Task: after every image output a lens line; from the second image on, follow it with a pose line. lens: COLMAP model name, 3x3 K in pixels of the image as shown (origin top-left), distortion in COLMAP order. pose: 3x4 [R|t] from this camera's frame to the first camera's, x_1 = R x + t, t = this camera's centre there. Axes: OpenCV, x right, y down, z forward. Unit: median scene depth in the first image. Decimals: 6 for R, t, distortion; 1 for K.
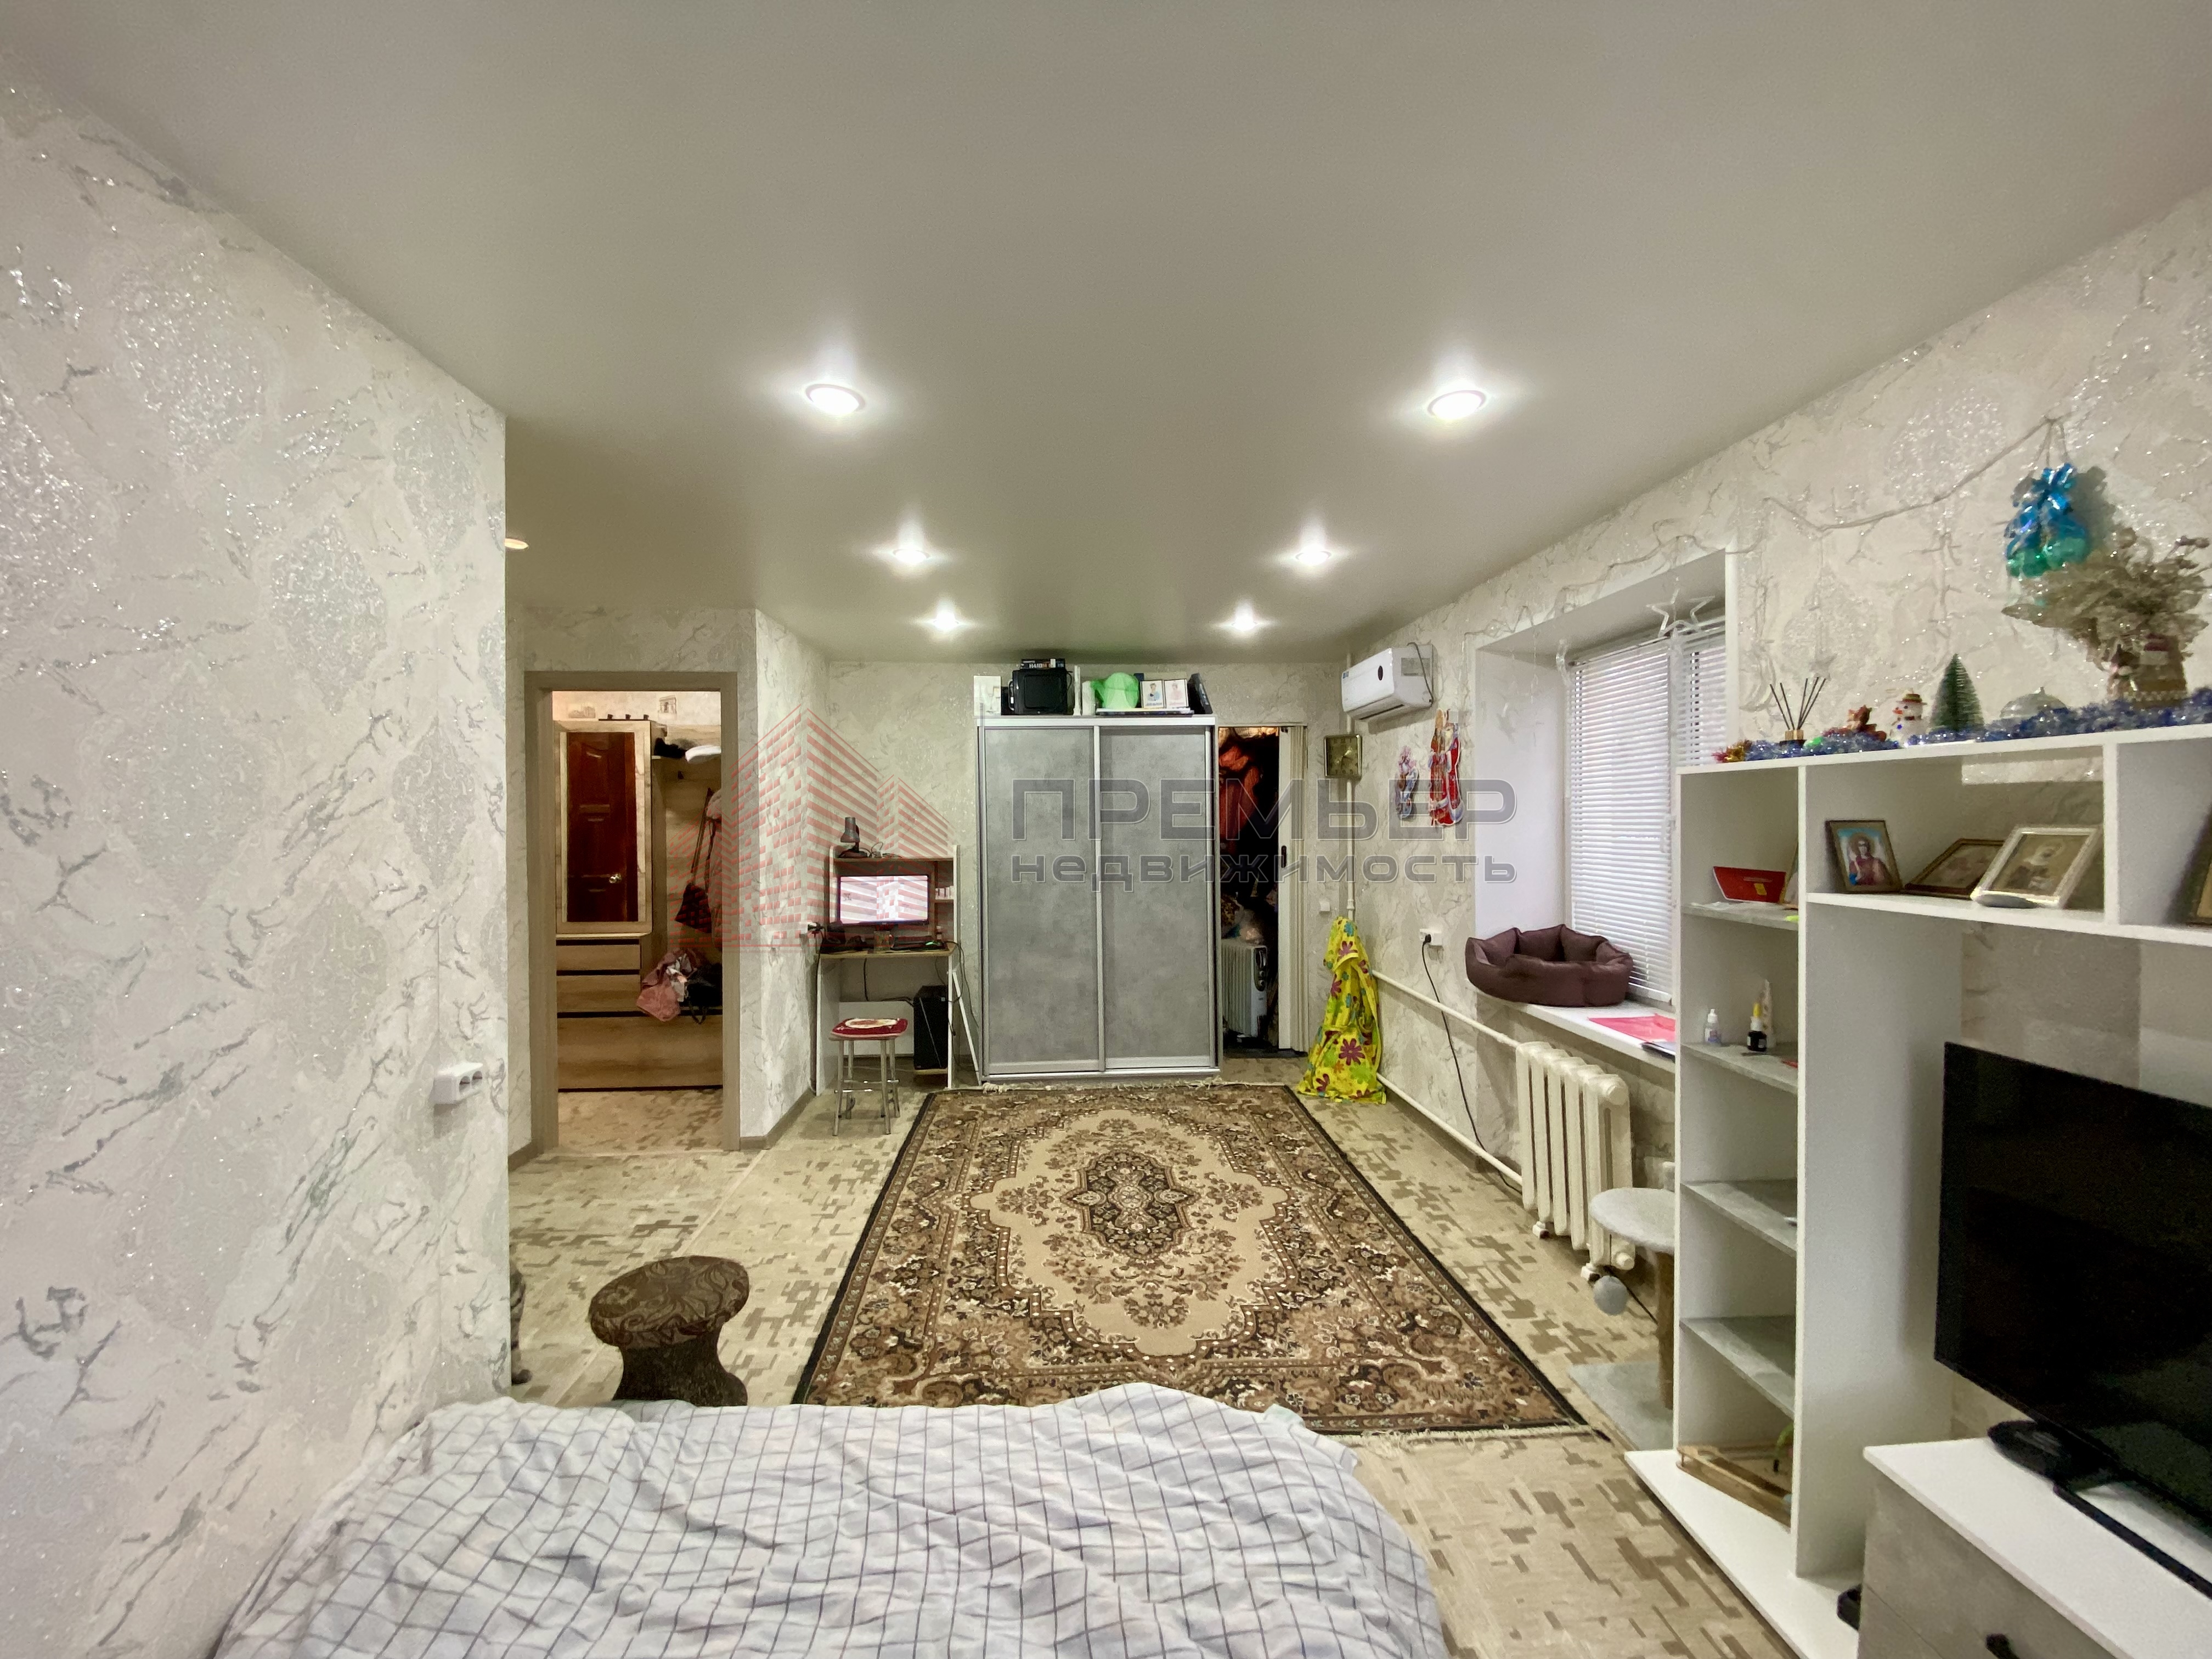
lens RADIAL K [[886.3, 0, 1101.3], [0, 886.3, 818.5], [0, 0, 1]] dist [0.010218, -0.017504]
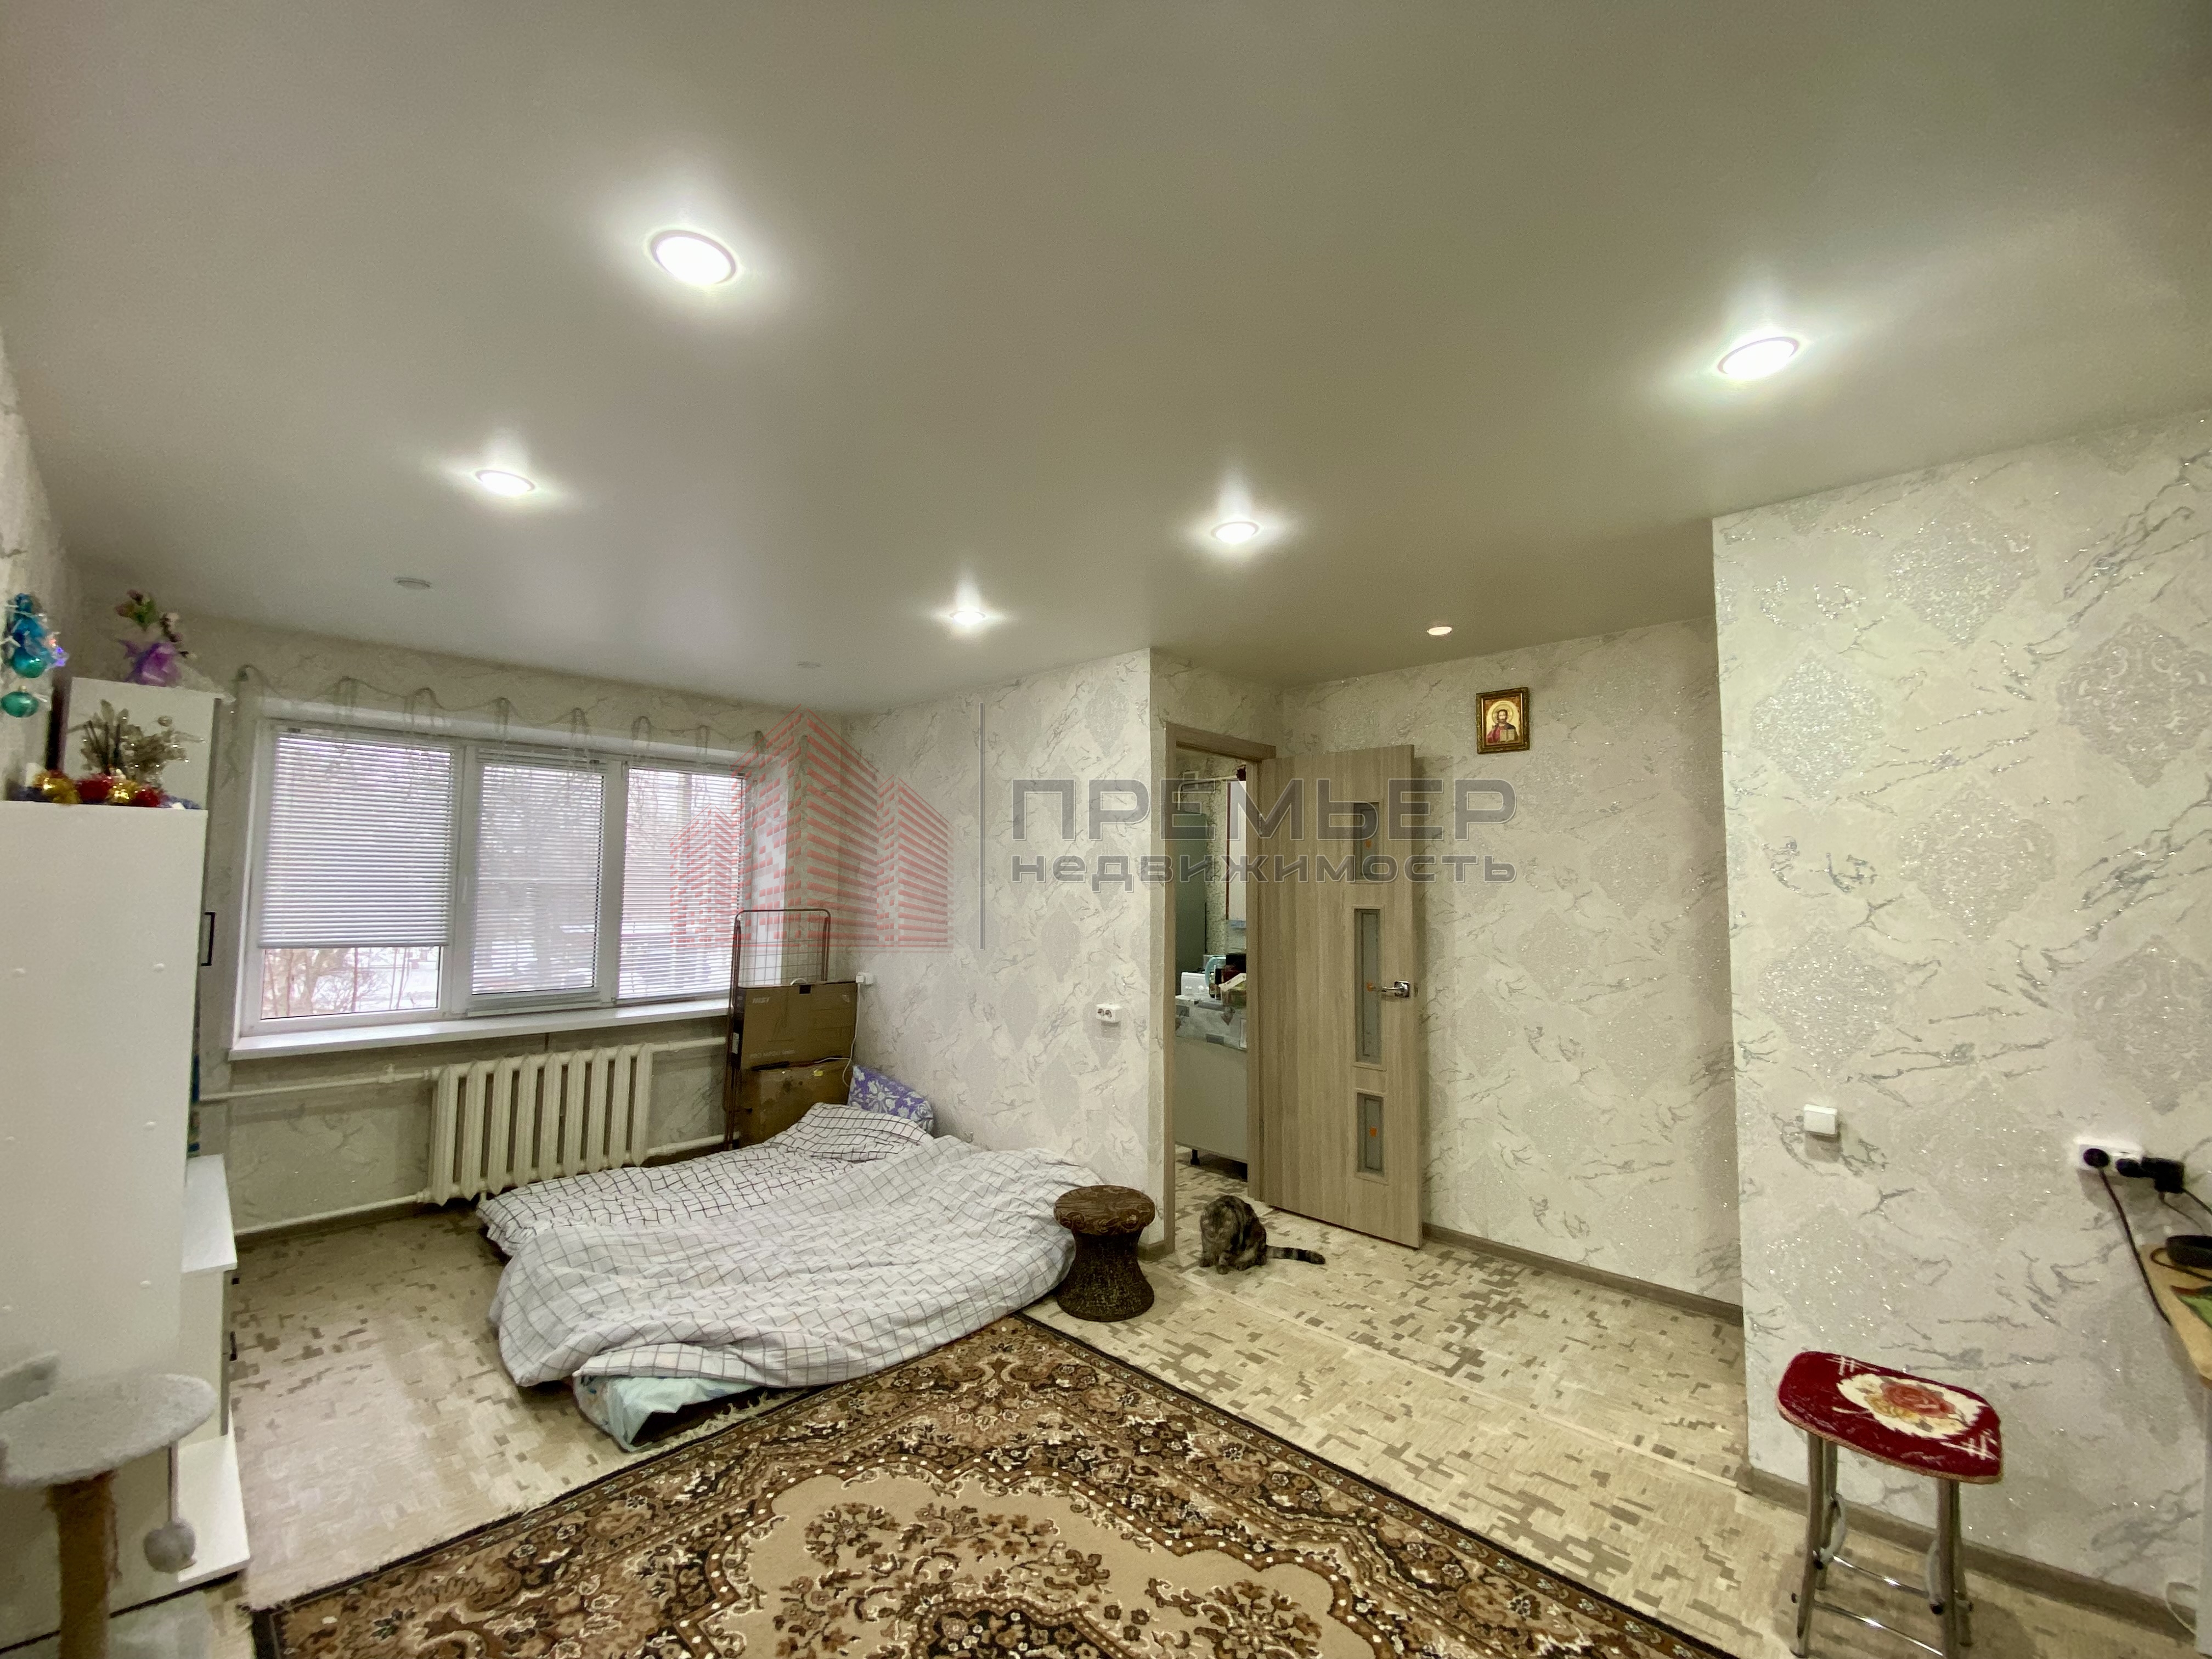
lens RADIAL K [[886.3, 0, 1101.3], [0, 886.3, 818.5], [0, 0, 1]] dist [0.010218, -0.017504]
pose [[-0.727046, -0.055558, -0.684337, 0.455777], [-0.009002, 0.997406, -0.071411, 0.006503], [0.686529, -0.045759, -0.725661, 1.731996]]
